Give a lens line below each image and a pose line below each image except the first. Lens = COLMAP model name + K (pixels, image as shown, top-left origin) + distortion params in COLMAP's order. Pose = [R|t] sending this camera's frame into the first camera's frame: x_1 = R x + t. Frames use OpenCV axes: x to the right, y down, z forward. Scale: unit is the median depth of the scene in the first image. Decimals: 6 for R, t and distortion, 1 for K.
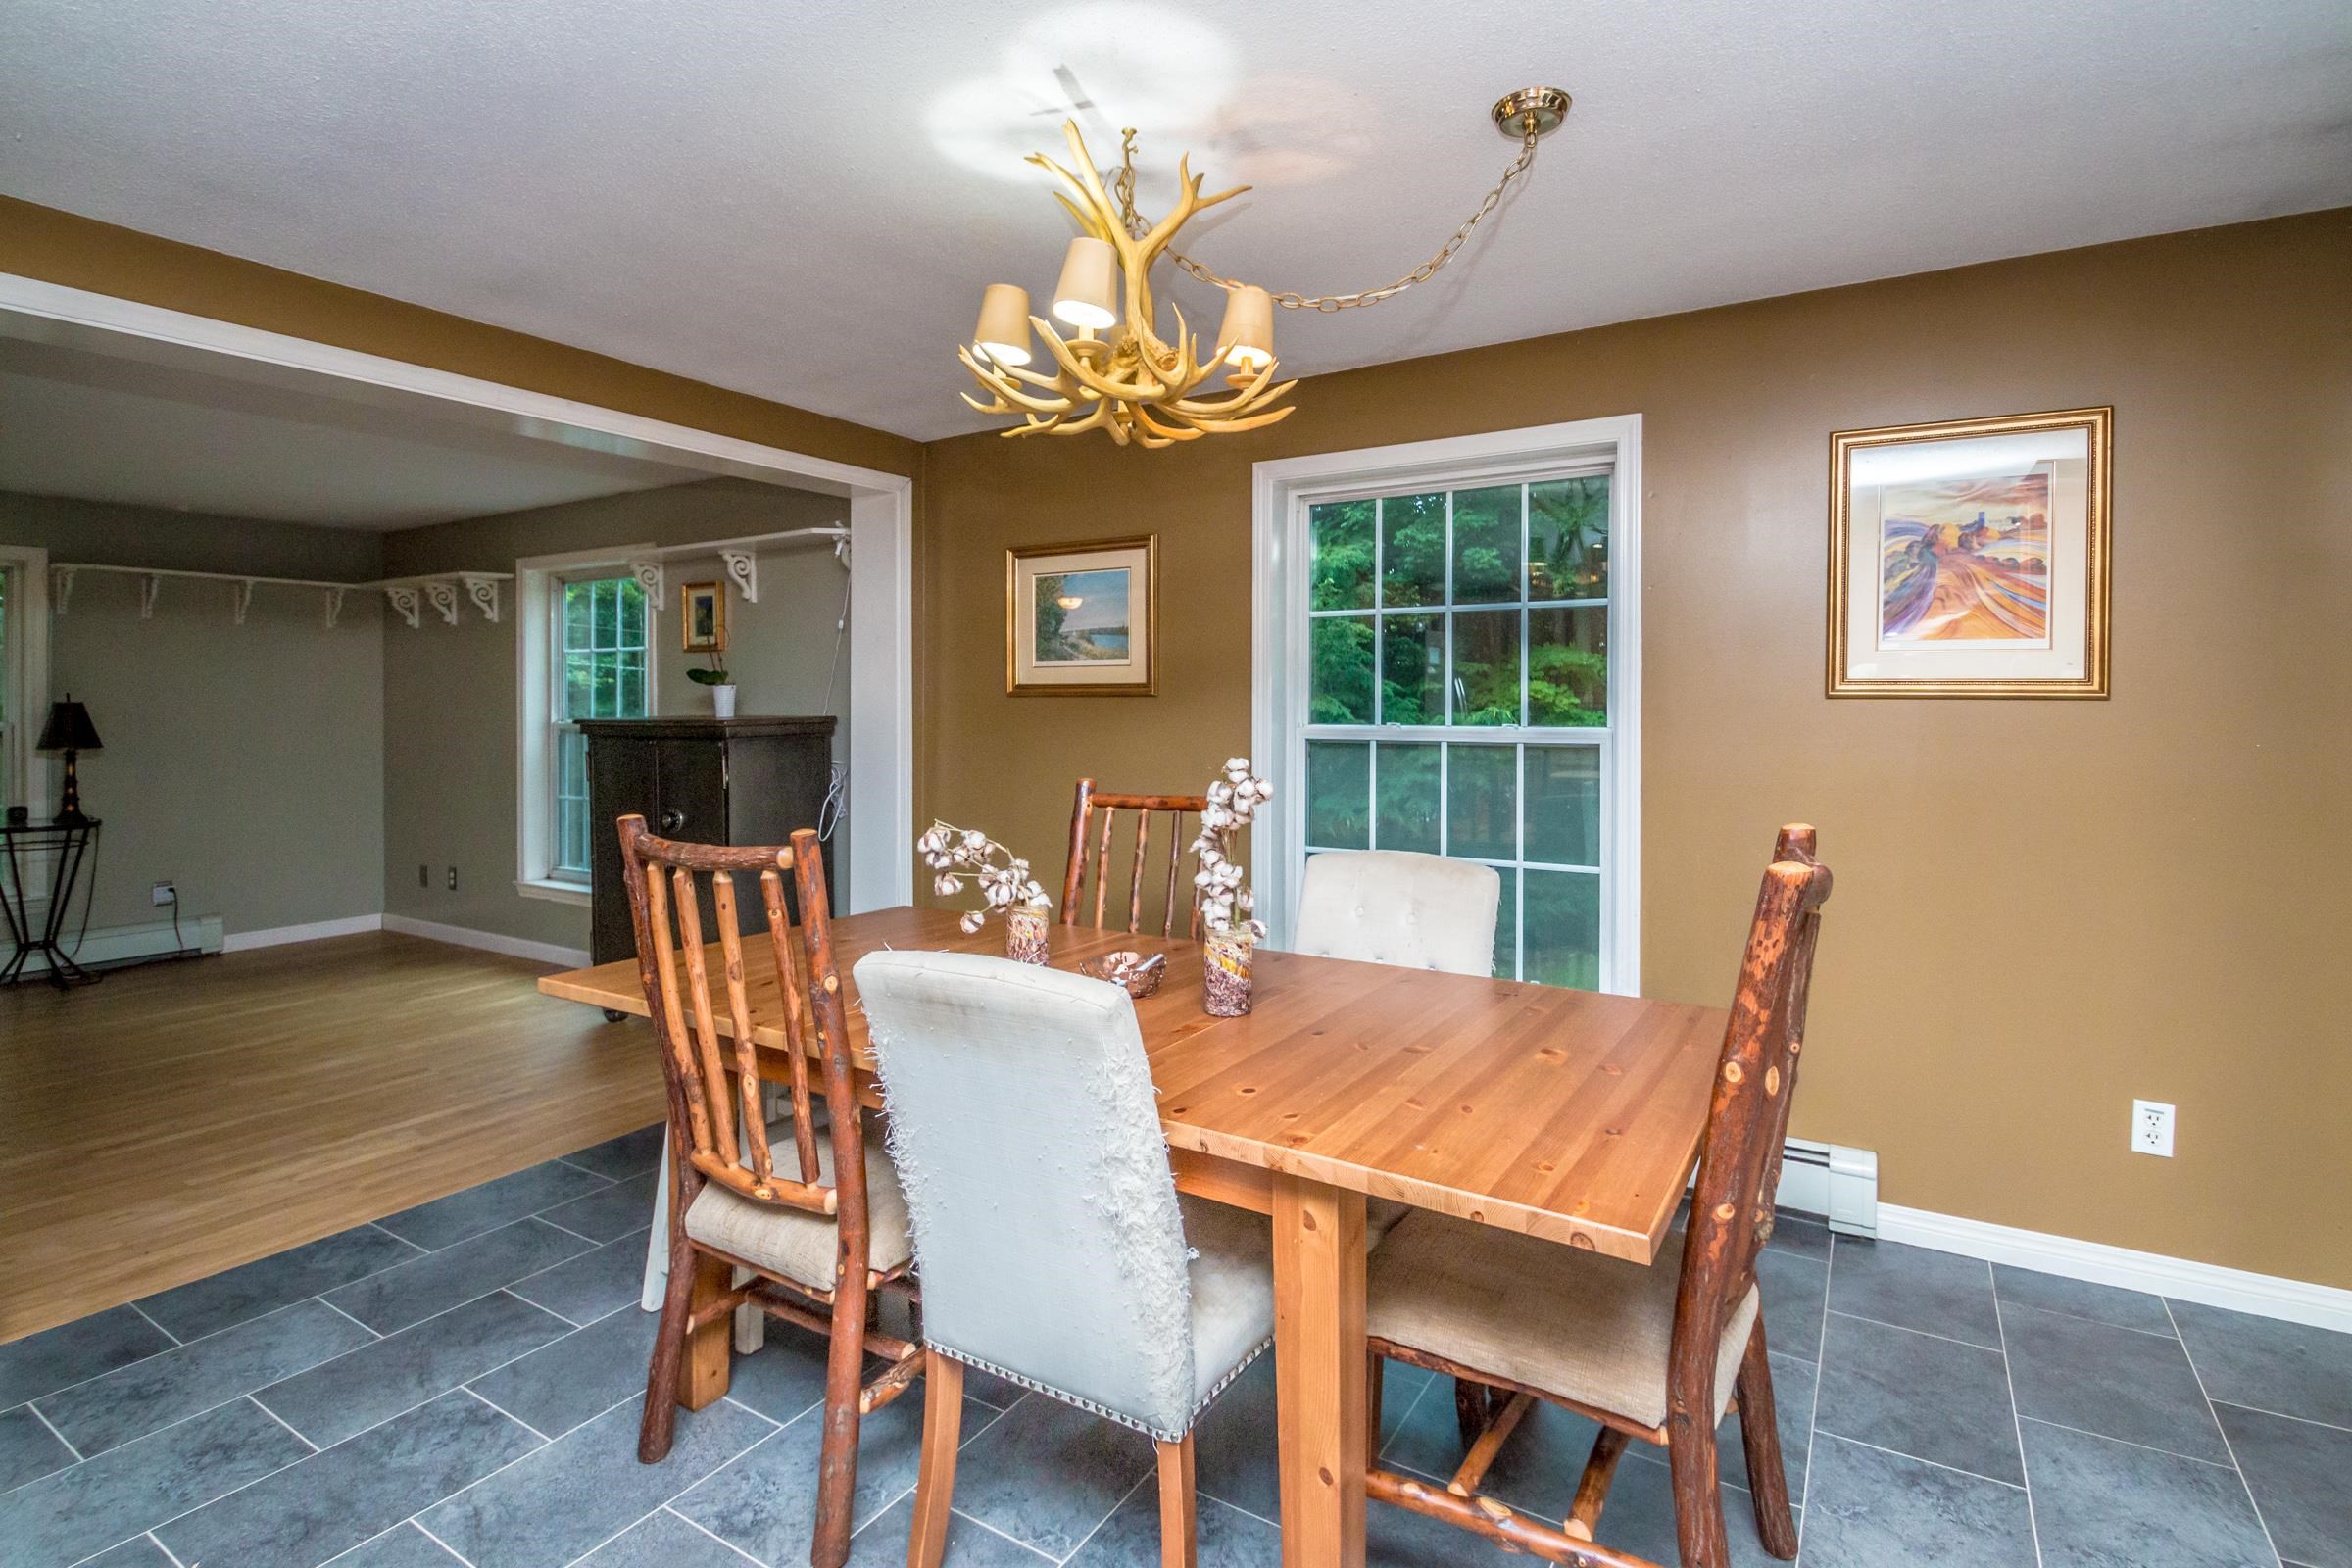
lens RADIAL K [[1148.8, 0, 1190.3], [0, 1148.8, 751.0], [0, 0, 1]] dist [0.000612, -0.003118]
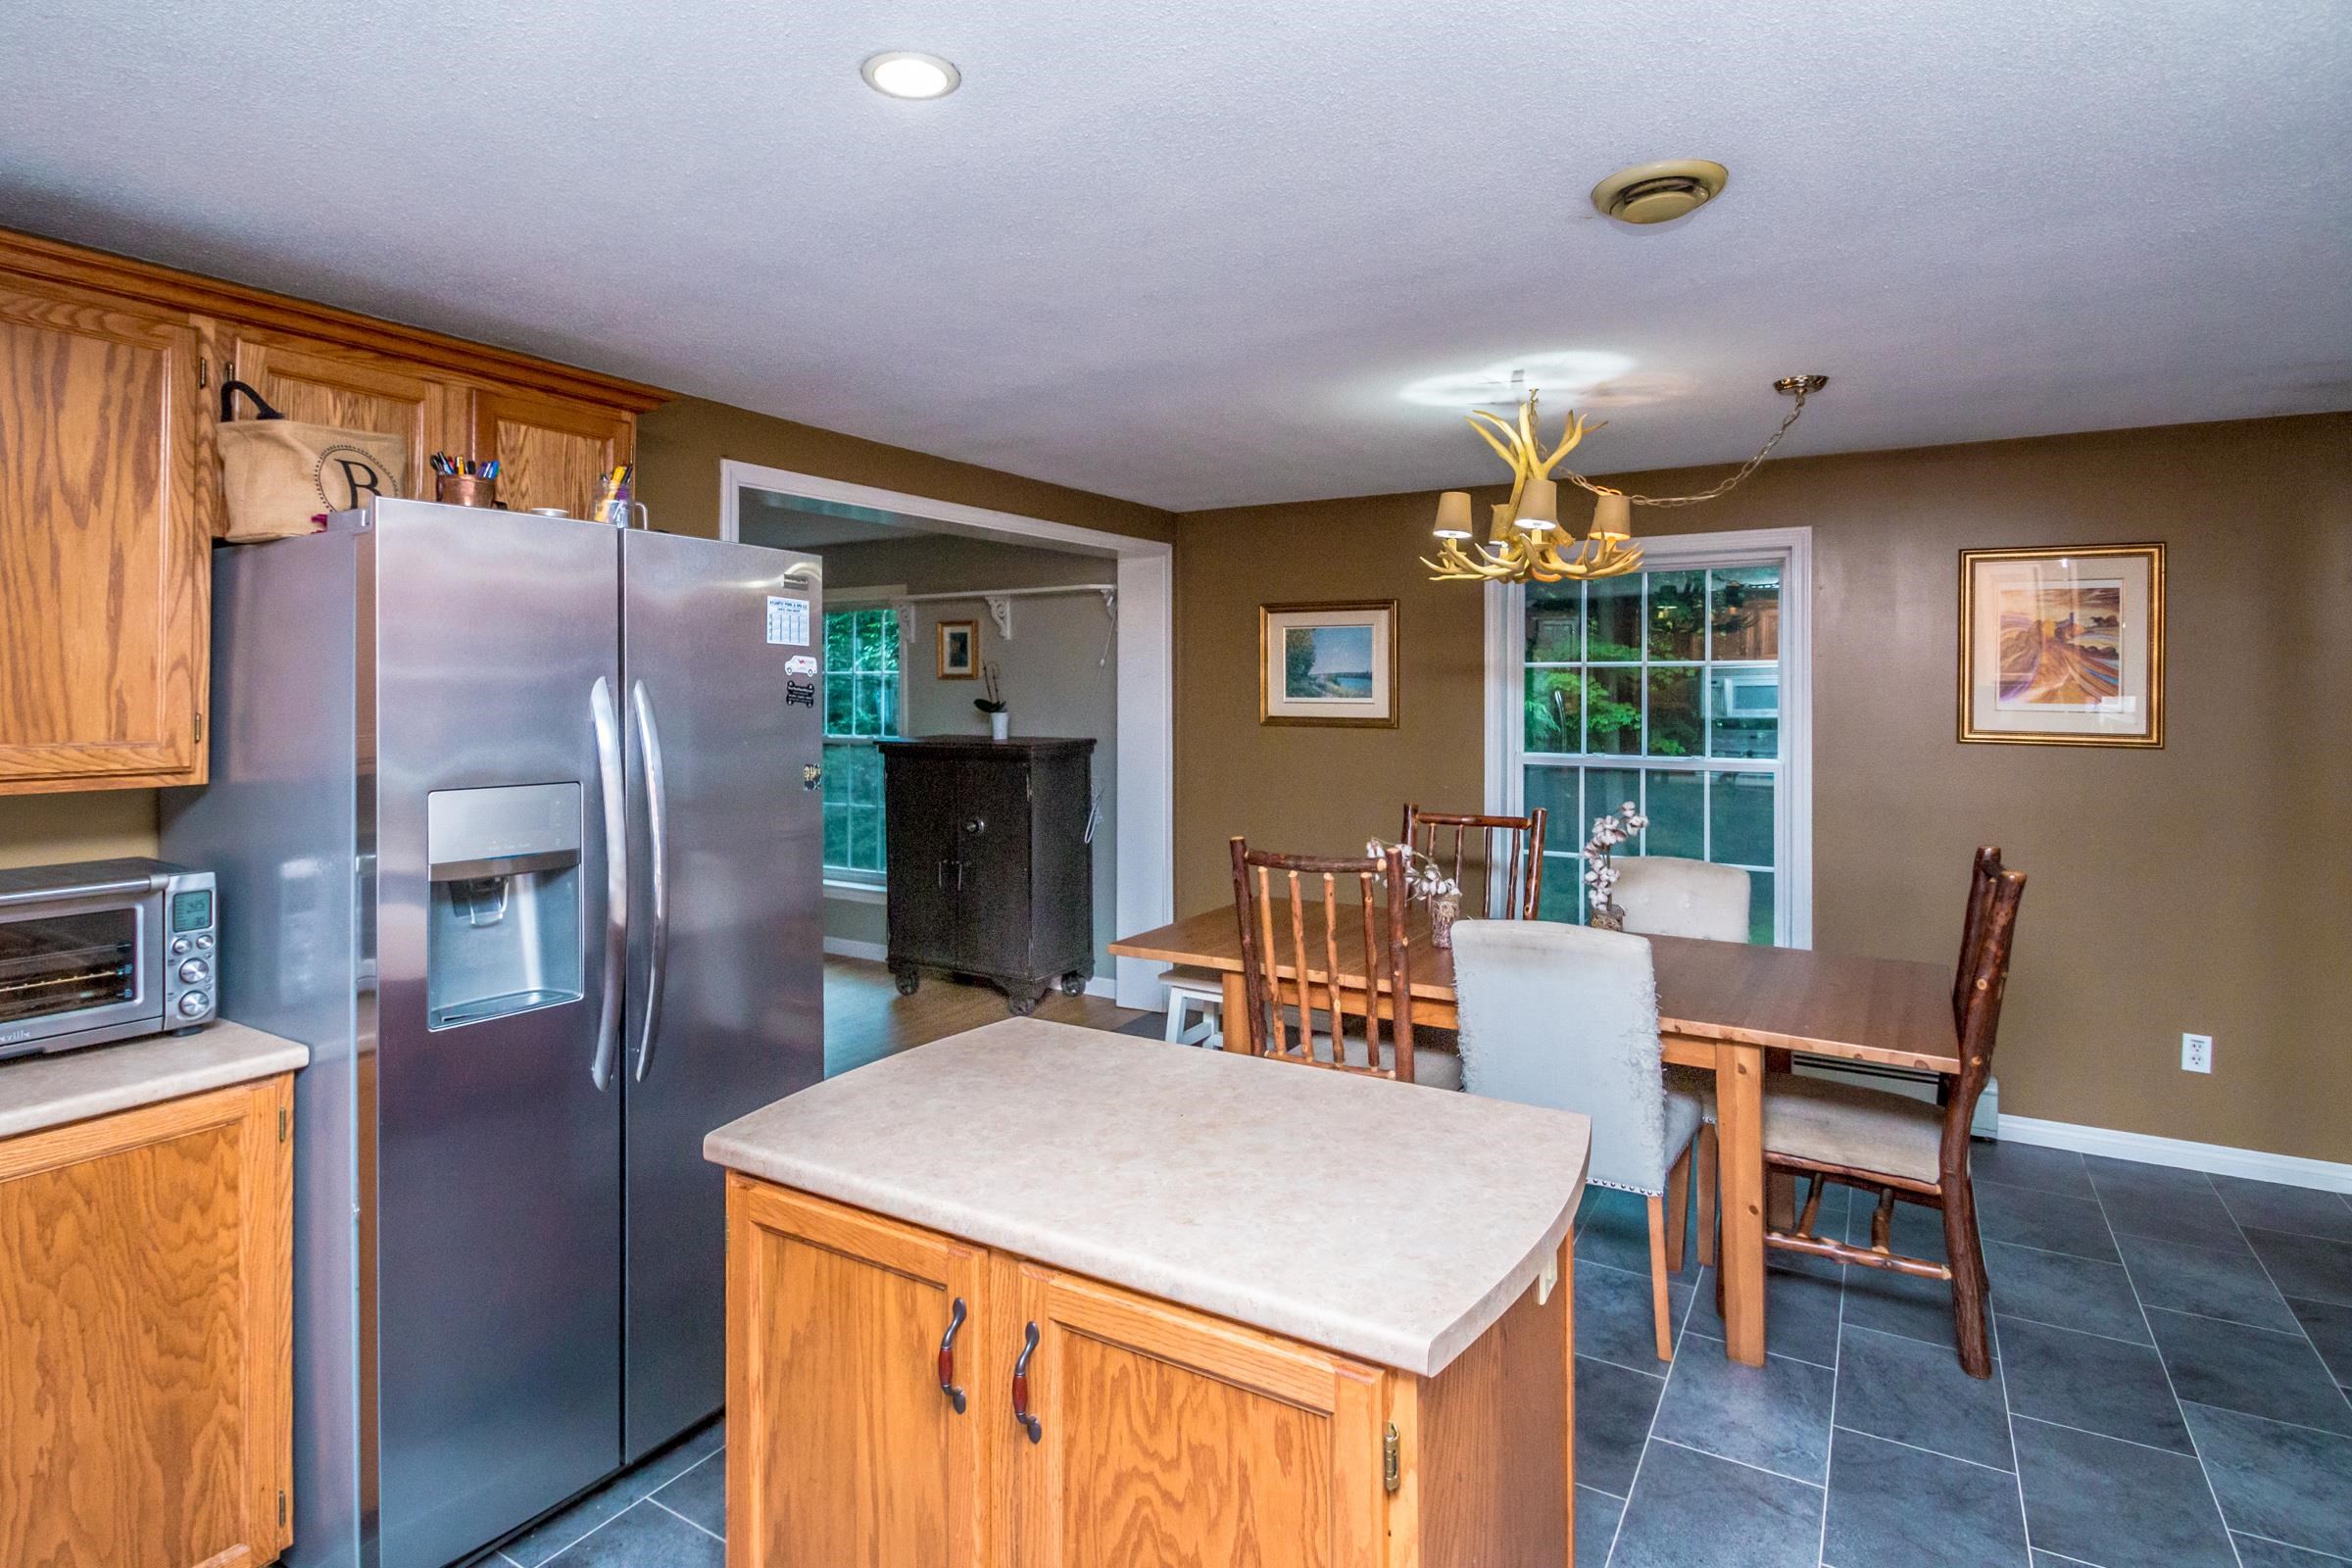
lens RADIAL K [[1211.1, 0, 1184.3], [0, 1211.1, 724.2], [0, 0, 1]] dist [0.001174, -0.003348]
pose [[0.999932, 0.001546, 0.011540, -0.366078], [-0.001421, 0.999940, -0.010853, -0.050379], [-0.011556, 0.010836, 0.999875, -0.412454]]
